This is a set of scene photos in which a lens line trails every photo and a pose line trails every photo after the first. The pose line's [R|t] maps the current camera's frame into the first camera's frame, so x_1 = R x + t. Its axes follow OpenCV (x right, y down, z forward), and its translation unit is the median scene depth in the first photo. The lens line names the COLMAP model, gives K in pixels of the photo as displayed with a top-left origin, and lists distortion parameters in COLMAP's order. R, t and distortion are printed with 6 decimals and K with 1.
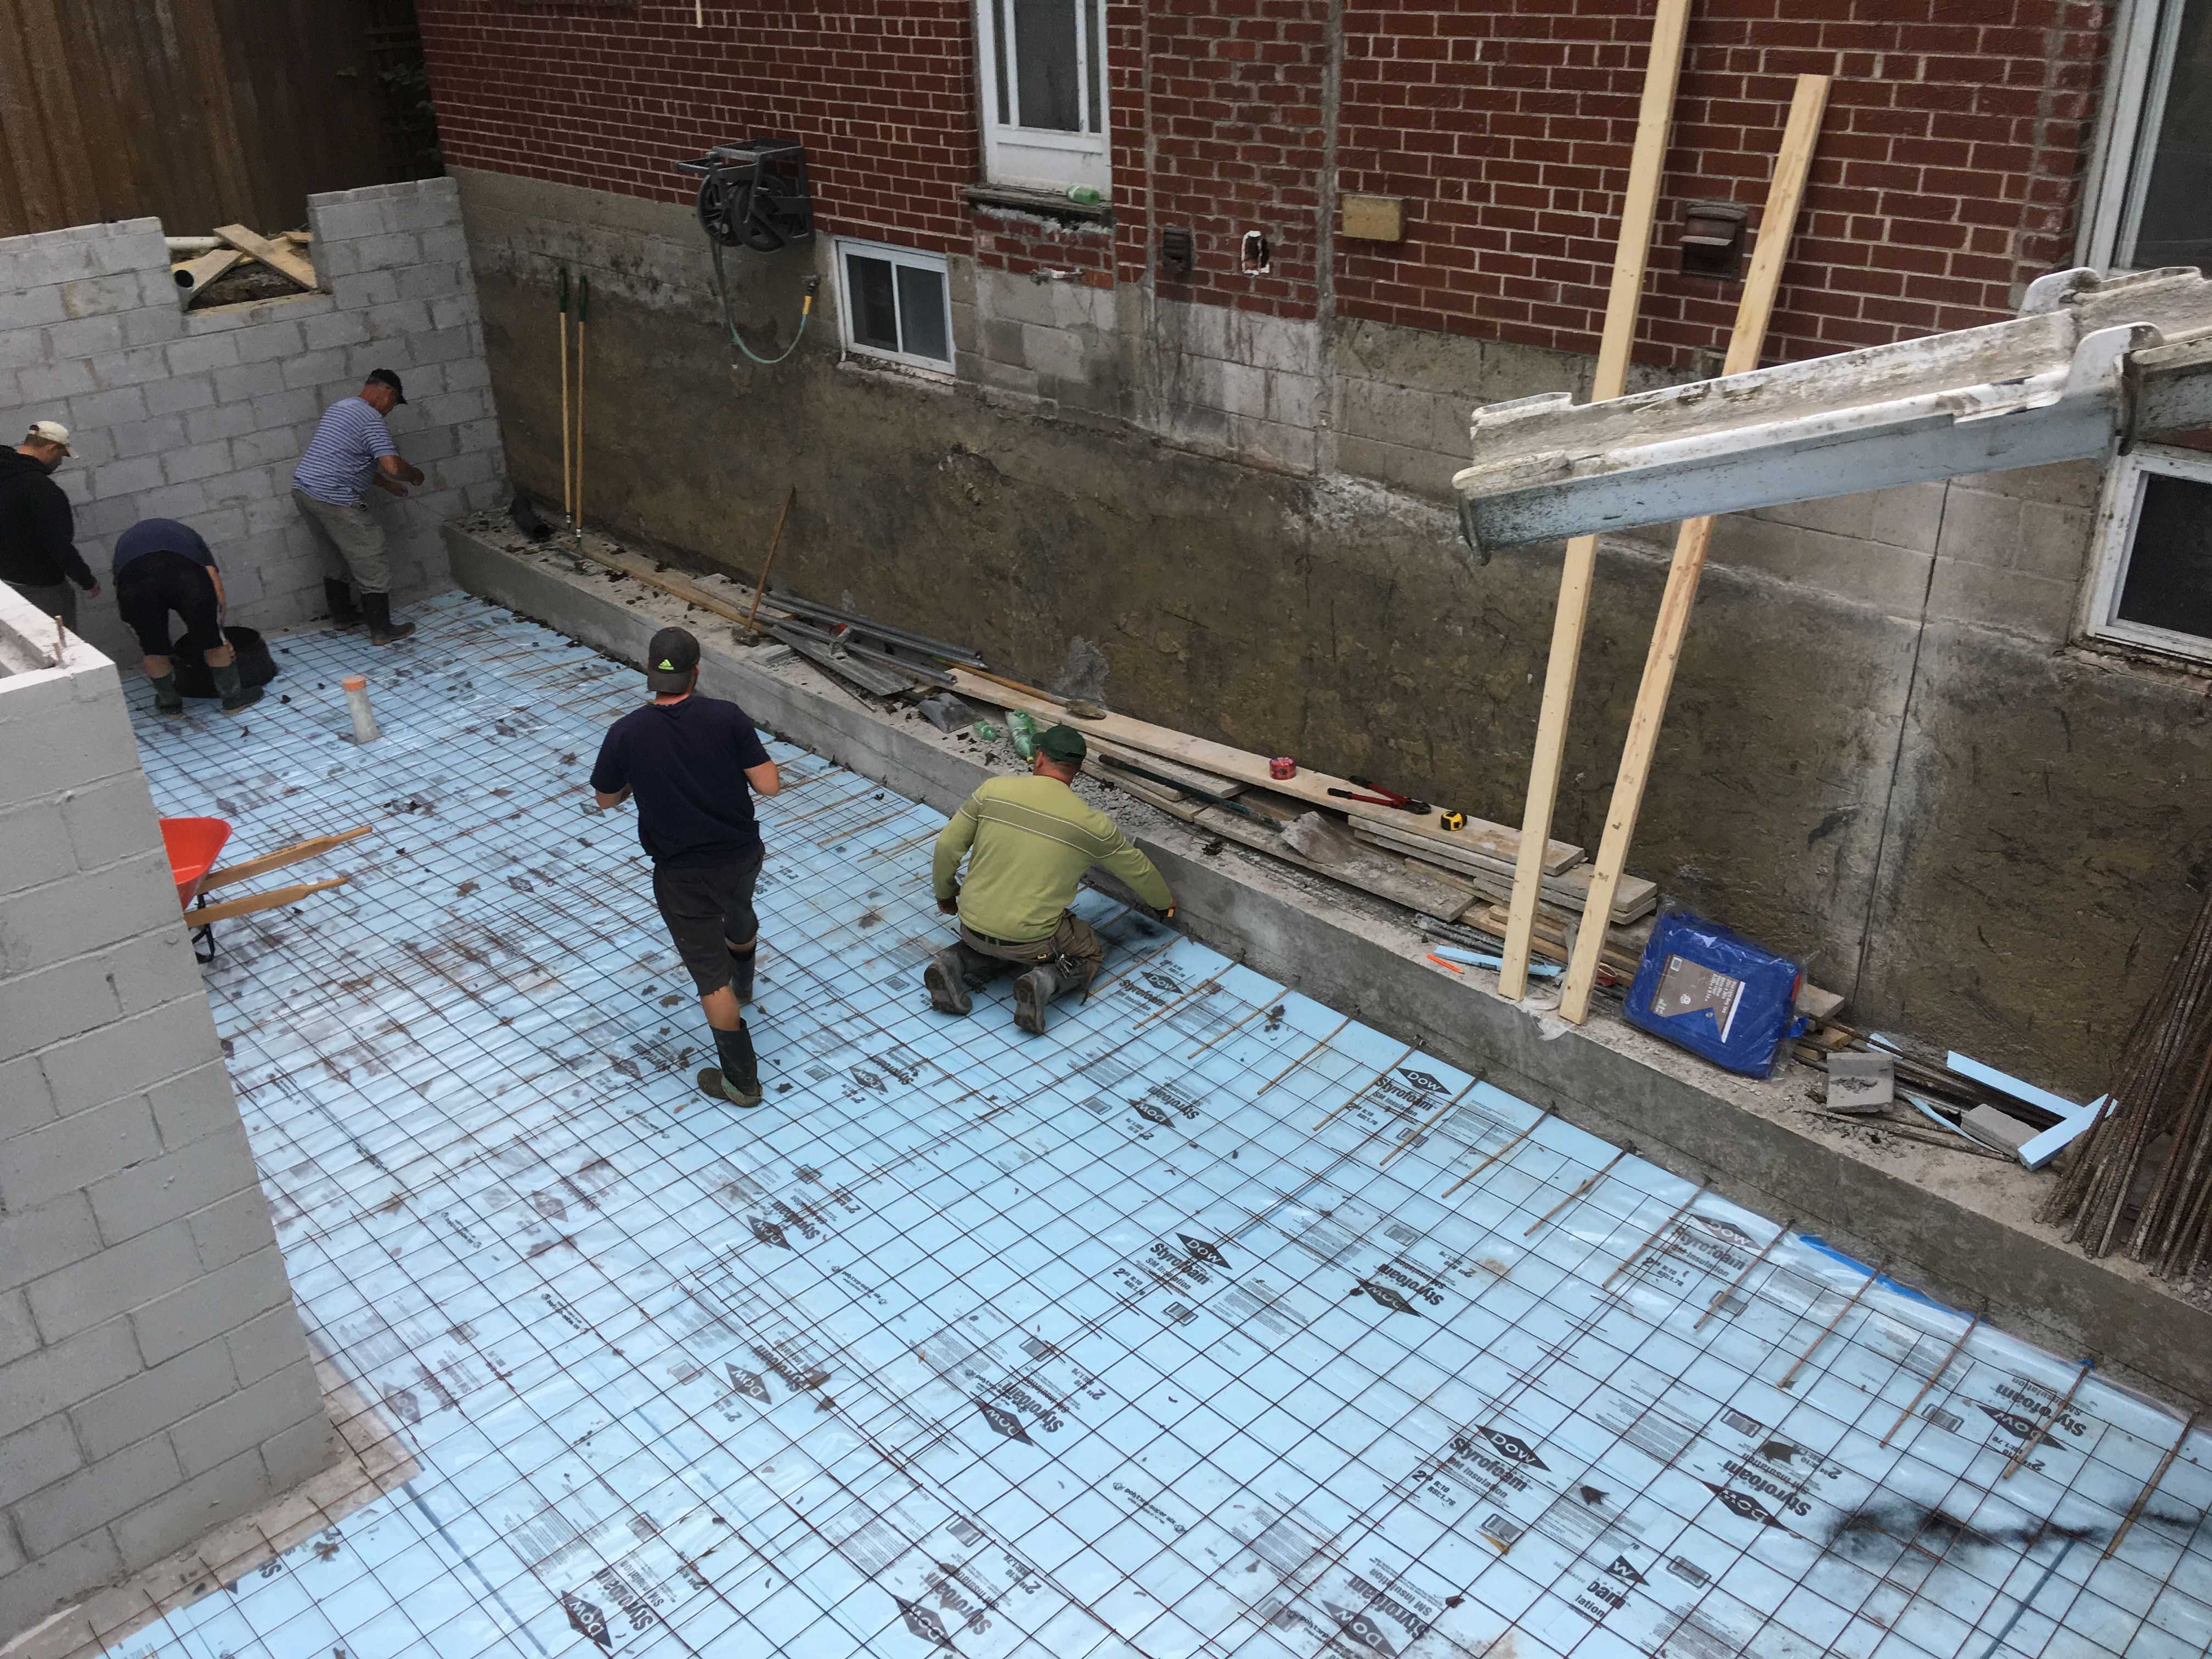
lens RADIAL K [[1855.4, 0, 1108.8], [0, 1855.4, 835.3], [0, 0, 1]] dist [0.121934, -0.185191]
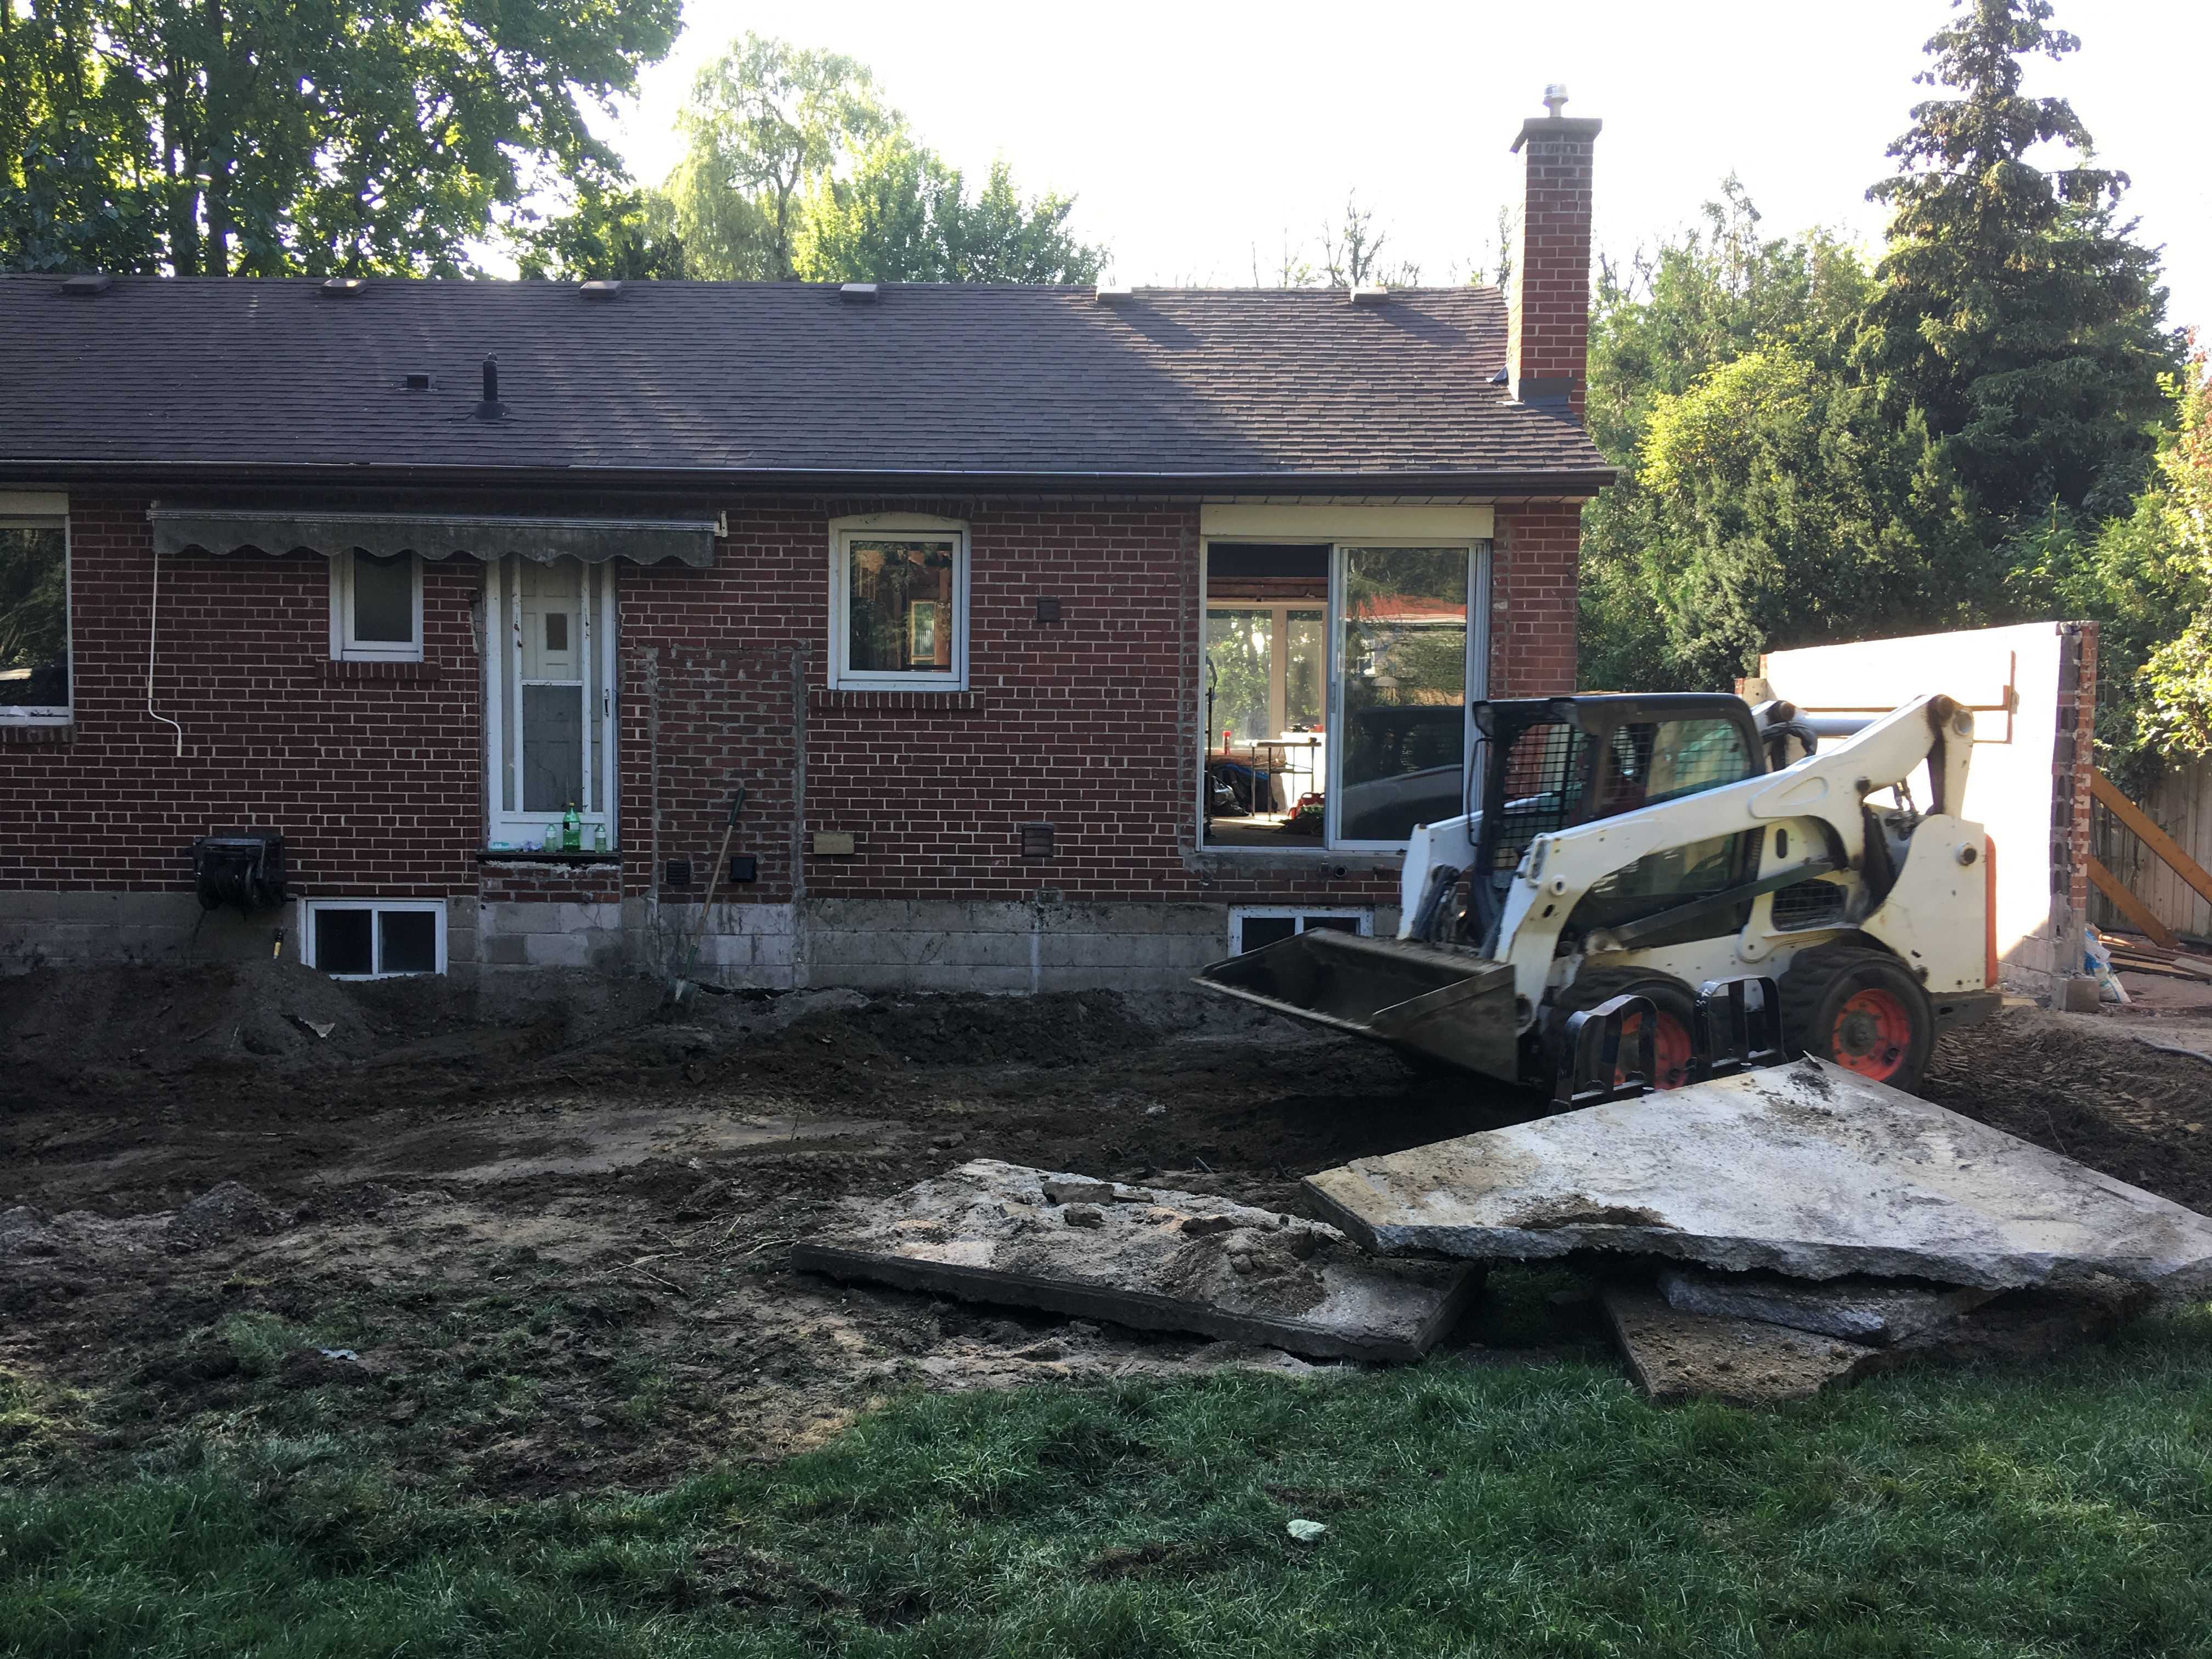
lens RADIAL K [[1855.4, 0, 1100.3], [0, 1855.4, 824.8], [0, 0, 1]] dist [0.121934, -0.185191]
pose [[0.699461, 0.005590, 0.714649, -0.964166], [0.292583, 0.910089, -0.293484, 0.260508], [-0.652035, 0.414375, 0.634936, -0.324101]]
